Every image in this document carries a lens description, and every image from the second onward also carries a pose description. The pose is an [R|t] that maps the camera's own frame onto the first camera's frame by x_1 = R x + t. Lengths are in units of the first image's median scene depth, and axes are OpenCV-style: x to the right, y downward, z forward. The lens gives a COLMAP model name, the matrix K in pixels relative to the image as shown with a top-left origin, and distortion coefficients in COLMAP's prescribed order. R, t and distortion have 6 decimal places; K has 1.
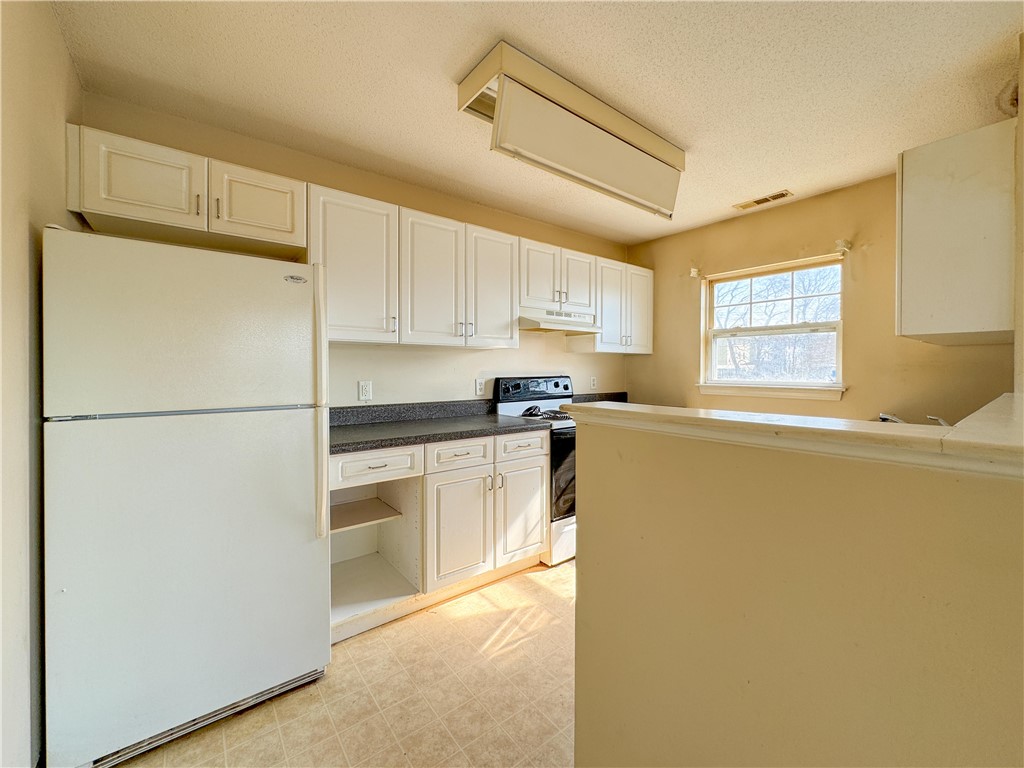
lens RADIAL K [[400.4, 0, 465.7], [0, 400.4, 373.2], [0, 0, 1]] dist [0.008608, -0.000254]
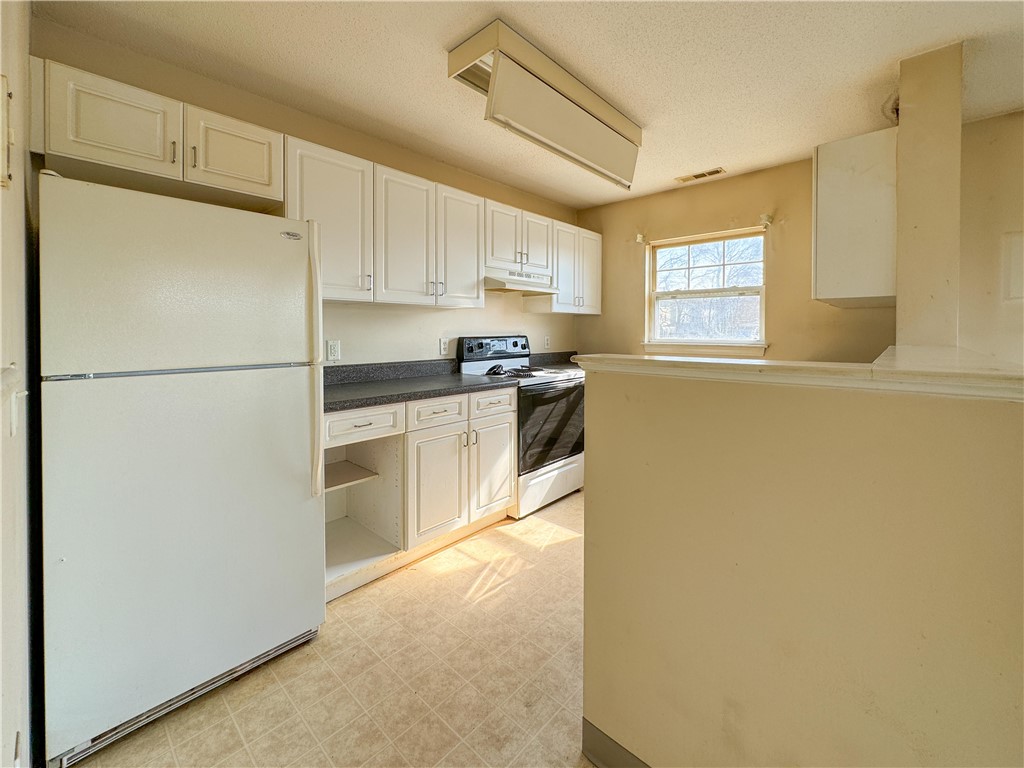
lens RADIAL K [[428.8, 0, 455.2], [0, 428.8, 336.0], [0, 0, 1]] dist [0.012221, 0.000037]
pose [[0.988127, -0.002343, 0.153623, -0.118508], [0.002048, 0.999996, 0.002084, 0.006948], [-0.153628, -0.001745, 0.988127, -0.068586]]
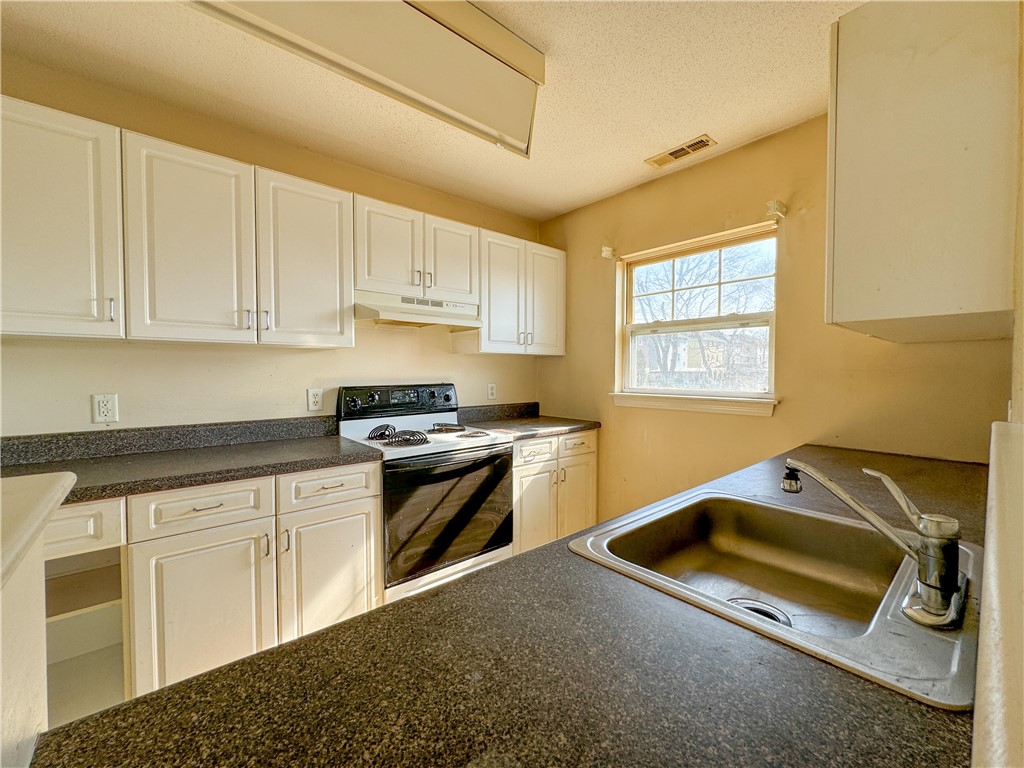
lens RADIAL K [[407.4, 0, 465.5], [0, 407.4, 383.2], [0, 0, 1]] dist [0.001921, 0.000276]
pose [[0.998927, -0.003729, 0.046155, 0.329639], [0.002973, 0.999861, 0.016431, -0.009214], [-0.046210, -0.016276, 0.998799, 0.271761]]
